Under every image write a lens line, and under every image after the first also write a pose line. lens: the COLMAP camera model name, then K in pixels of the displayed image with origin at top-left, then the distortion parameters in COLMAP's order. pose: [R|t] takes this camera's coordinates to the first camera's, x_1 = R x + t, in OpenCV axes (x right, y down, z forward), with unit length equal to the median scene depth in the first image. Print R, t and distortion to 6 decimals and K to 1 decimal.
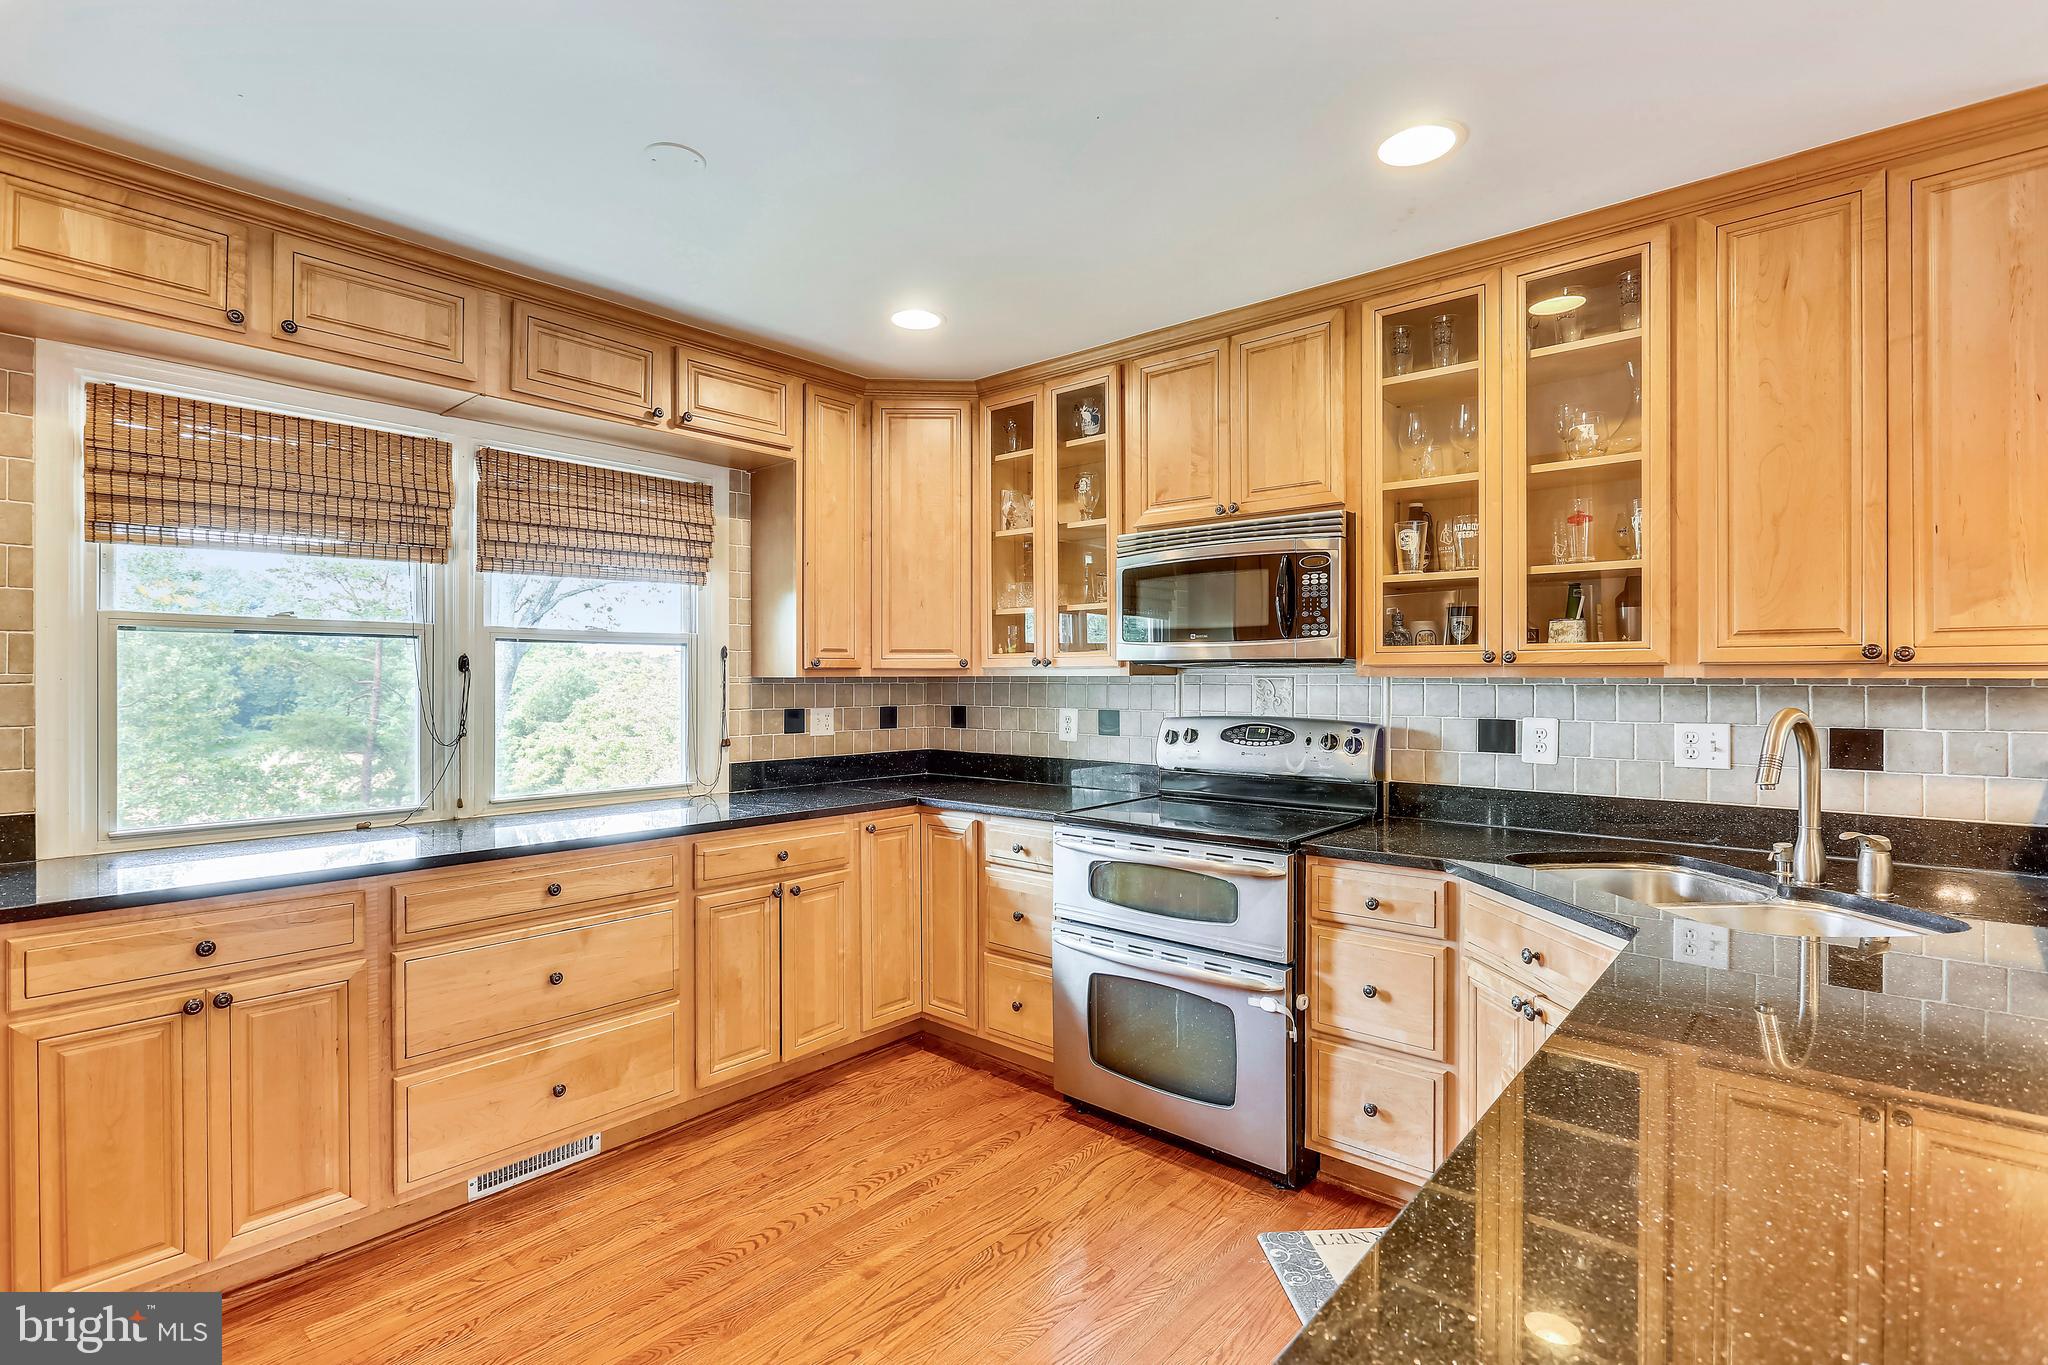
lens RADIAL K [[970.5, 0, 1024.0], [0, 970.5, 682.5], [0, 0, 1]] dist [-0.003108, 0.000338]
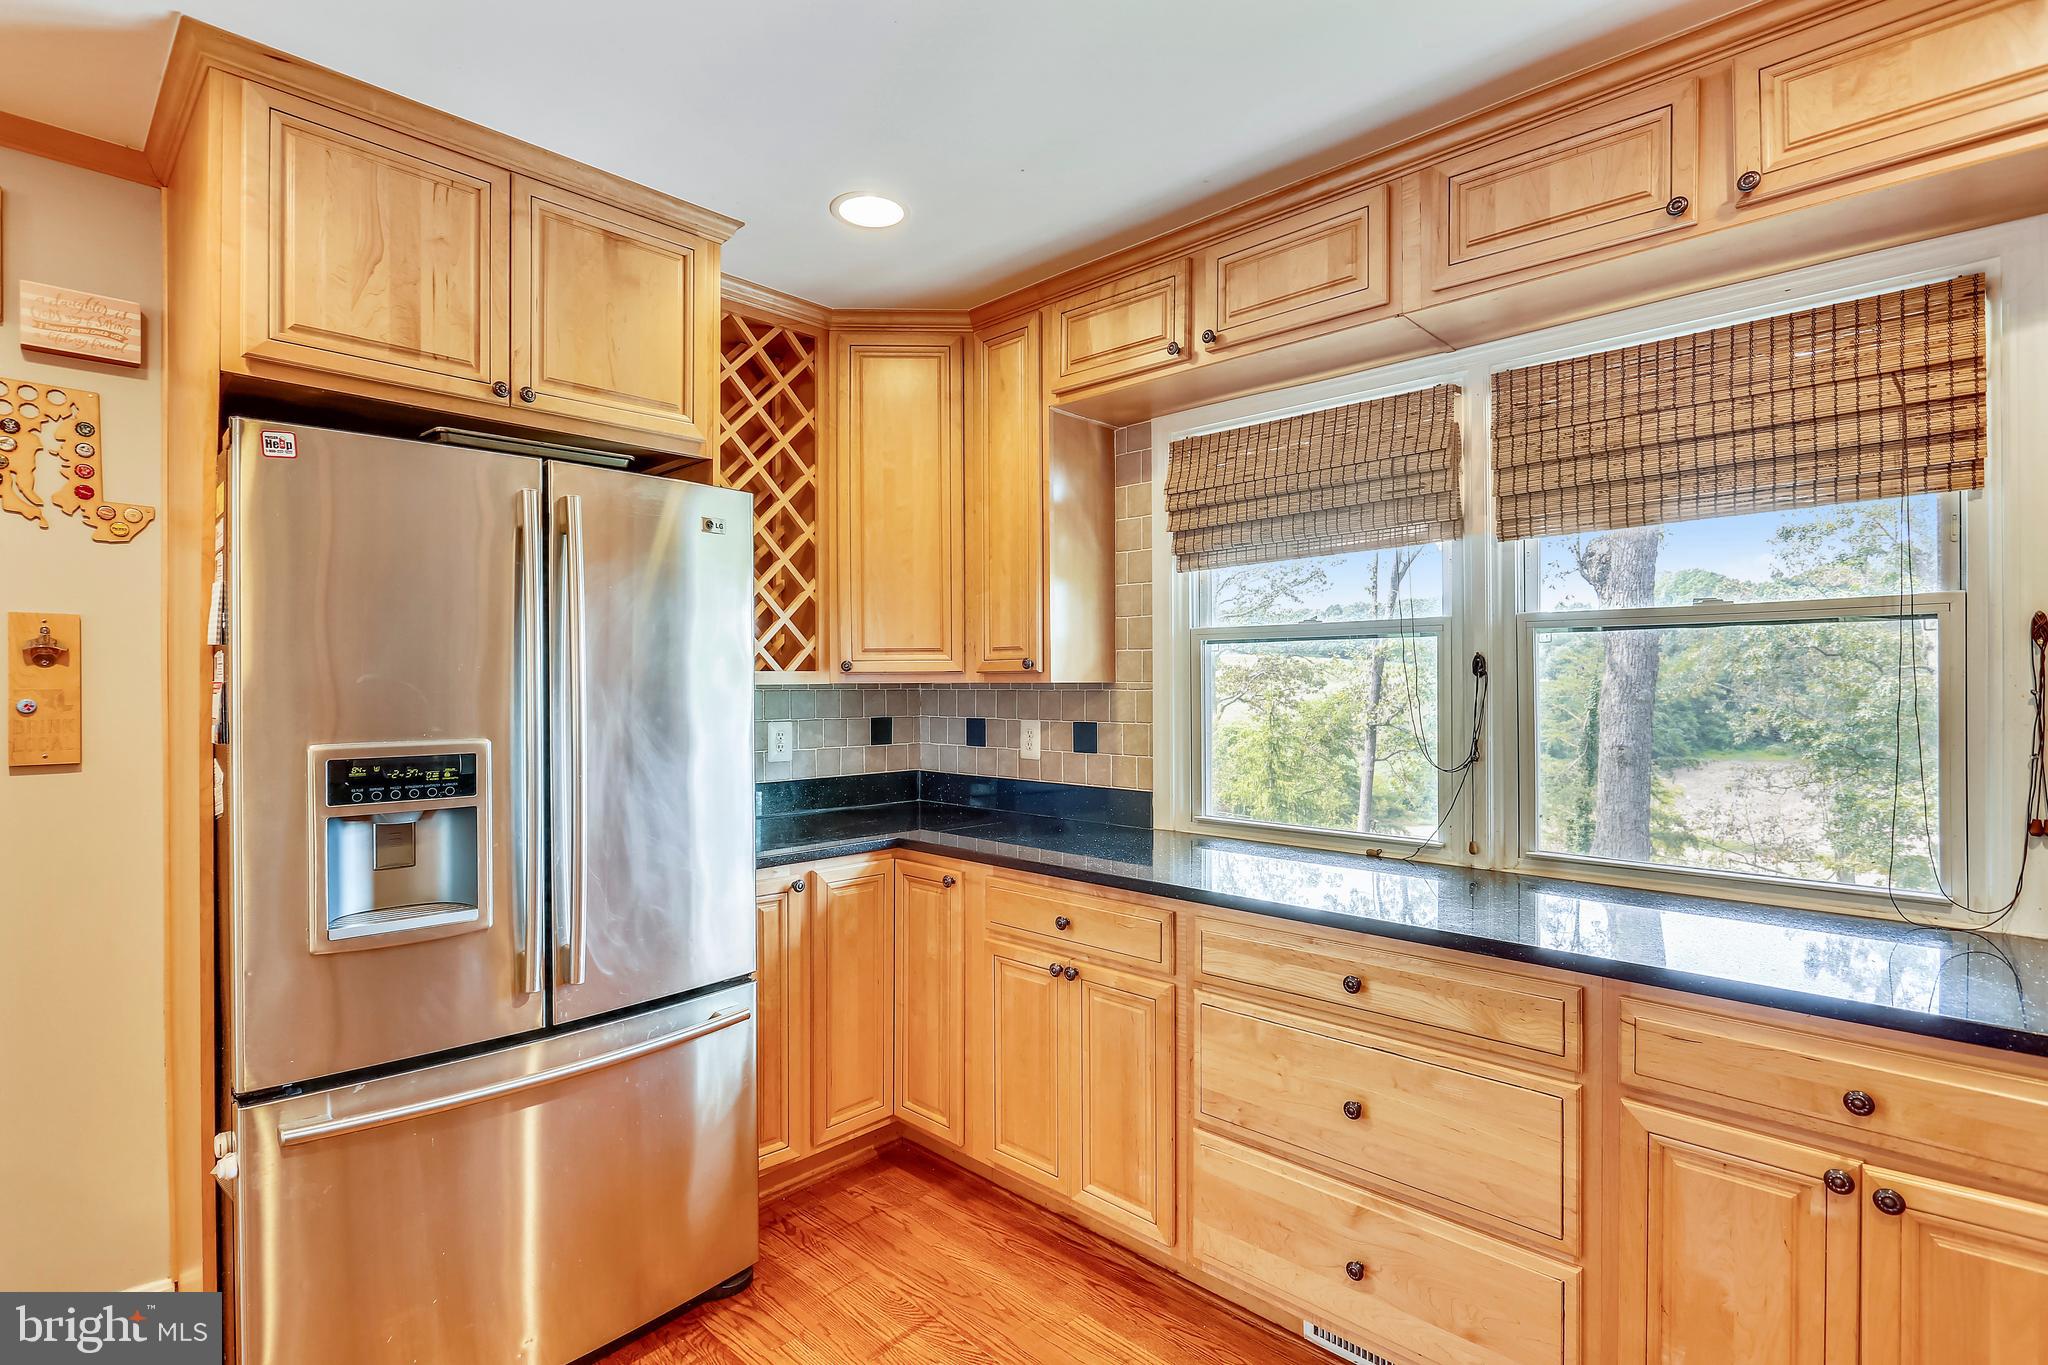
lens RADIAL K [[970.5, 0, 1024.0], [0, 970.5, 682.5], [0, 0, 1]] dist [-0.003108, 0.000338]
pose [[-0.054044, 0.000399, -0.998538, 0.204715], [0.000746, 1.000000, 0.000359, -0.006706], [0.998538, -0.000726, -0.054045, 0.686604]]
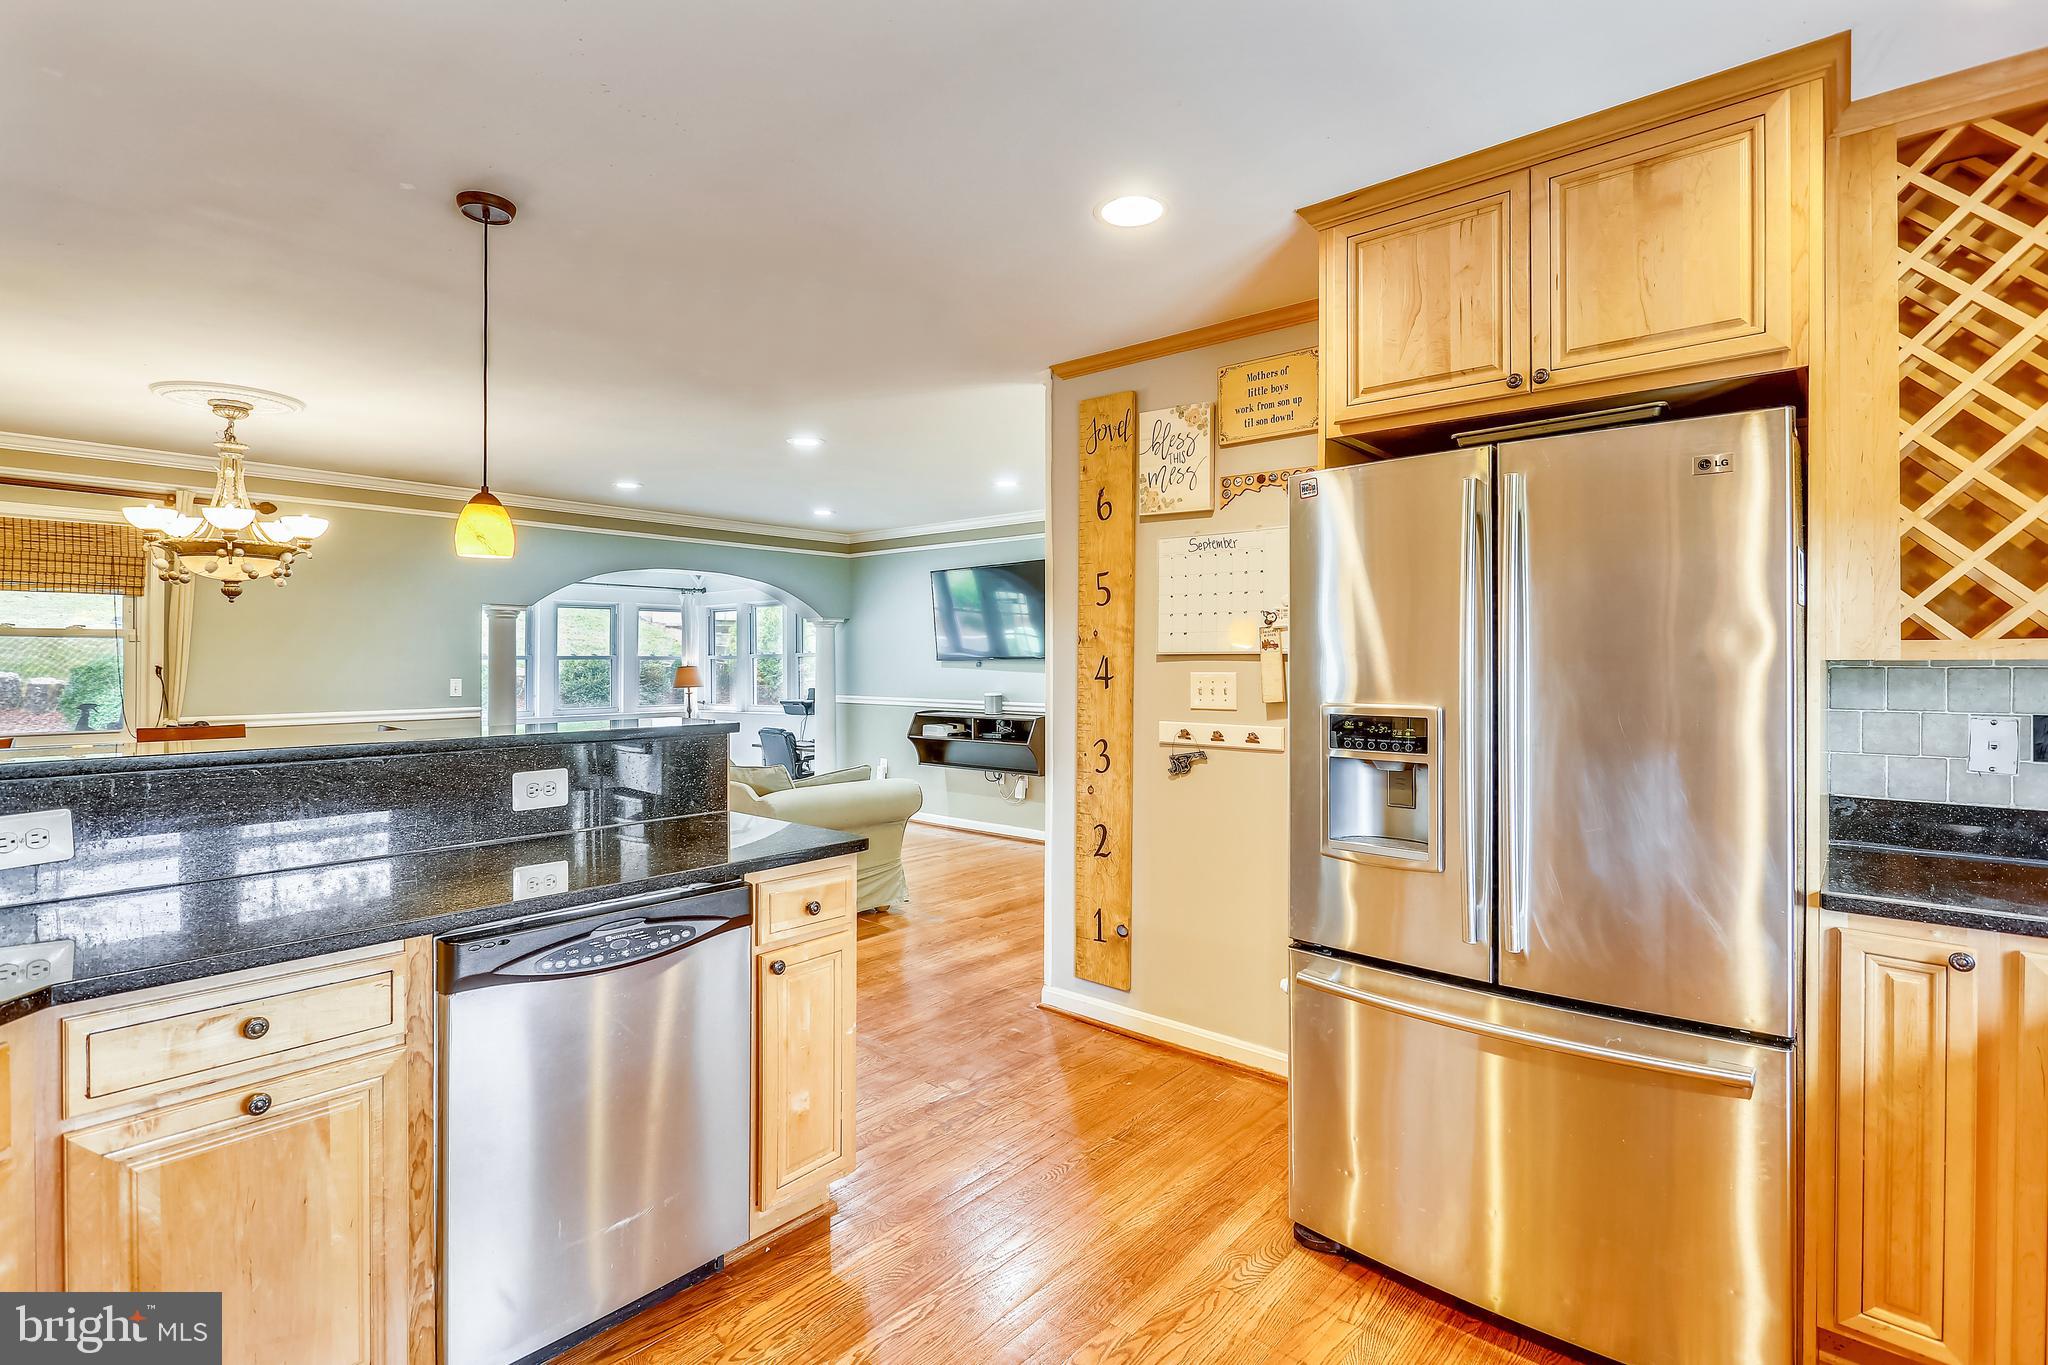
lens RADIAL K [[977.7, 0, 1022.4], [0, 977.7, 660.7], [0, 0, 1]] dist [-0.001121, 0.000212]
pose [[-0.999974, 0.000593, 0.007119, -0.067506], [0.000633, 0.999984, 0.005558, -0.007808], [-0.007116, 0.005563, -0.999959, 0.989408]]
